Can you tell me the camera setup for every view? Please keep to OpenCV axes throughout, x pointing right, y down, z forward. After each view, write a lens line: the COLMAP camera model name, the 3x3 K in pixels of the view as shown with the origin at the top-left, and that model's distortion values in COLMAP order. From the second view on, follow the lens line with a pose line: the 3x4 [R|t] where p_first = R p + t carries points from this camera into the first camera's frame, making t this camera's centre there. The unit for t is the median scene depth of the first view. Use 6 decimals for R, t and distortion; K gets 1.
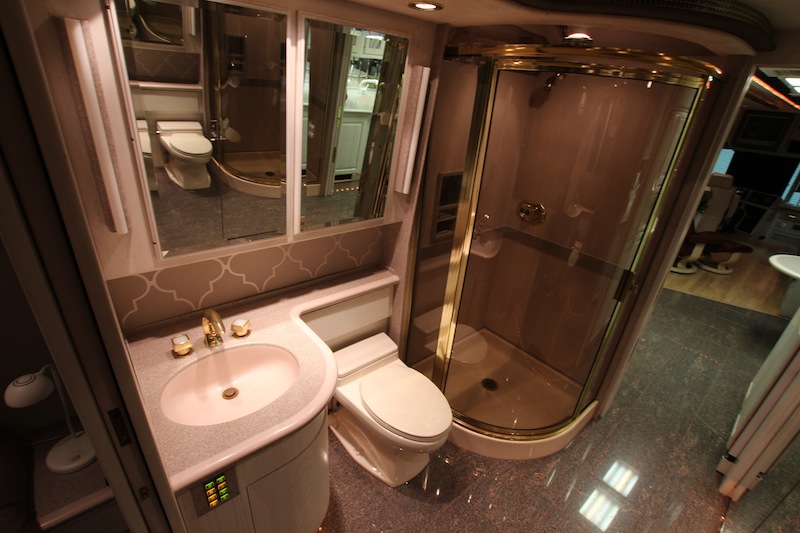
lens RADIAL K [[369.7, 0, 399.7], [0, 369.7, 274.1], [0, 0, 1]] dist [-0.032490, 0.005257]
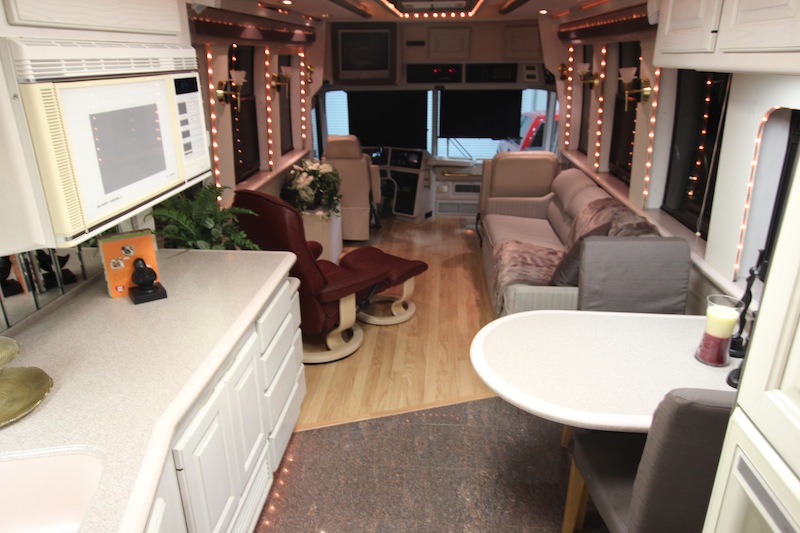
lens RADIAL K [[551.1, 0, 400.0], [0, 551.1, 266.5], [0, 0, 1]] dist [0.002760, 0.000344]
pose [[0.702399, -0.330185, 0.630567, 0.343682], [0.370615, 0.925988, 0.072043, -0.114241], [-0.607685, 0.183095, 0.772784, 0.307679]]
